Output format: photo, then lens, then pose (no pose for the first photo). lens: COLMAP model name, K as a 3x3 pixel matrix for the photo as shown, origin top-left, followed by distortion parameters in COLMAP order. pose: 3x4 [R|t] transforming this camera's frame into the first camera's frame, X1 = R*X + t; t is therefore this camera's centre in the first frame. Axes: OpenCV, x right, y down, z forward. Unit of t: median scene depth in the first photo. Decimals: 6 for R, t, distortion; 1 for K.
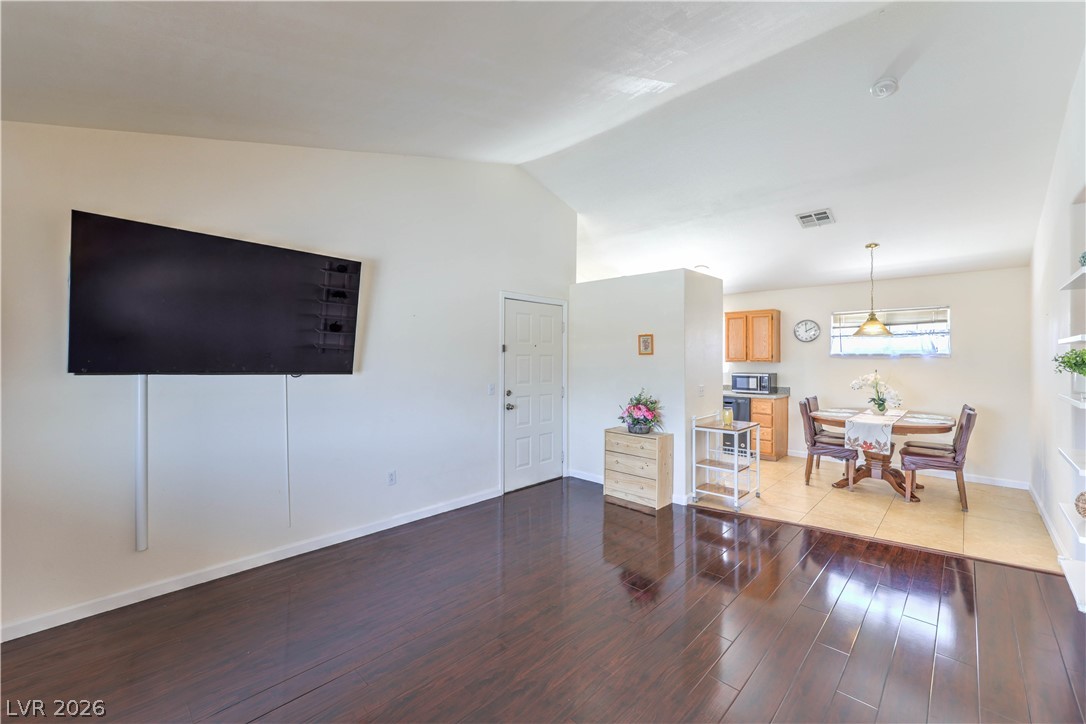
lens RADIAL K [[439.4, 0, 541.9], [0, 439.4, 360.0], [0, 0, 1]] dist [0.006021, 0.000254]
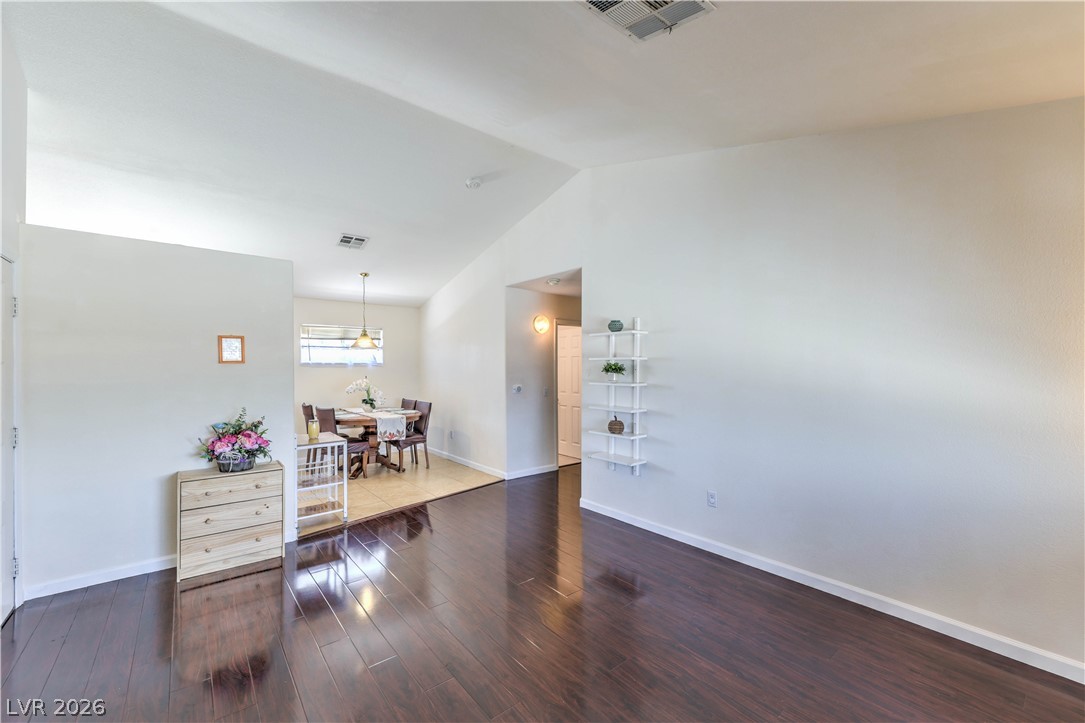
lens RADIAL K [[439.0, 0, 542.3], [0, 439.0, 364.1], [0, 0, 1]] dist [0.006021, 0.000254]
pose [[0.117861, 0.003006, 0.993026, -0.359336], [0.007869, 0.999961, -0.003961, -0.002048], [-0.992999, 0.008281, 0.117832, 0.329082]]
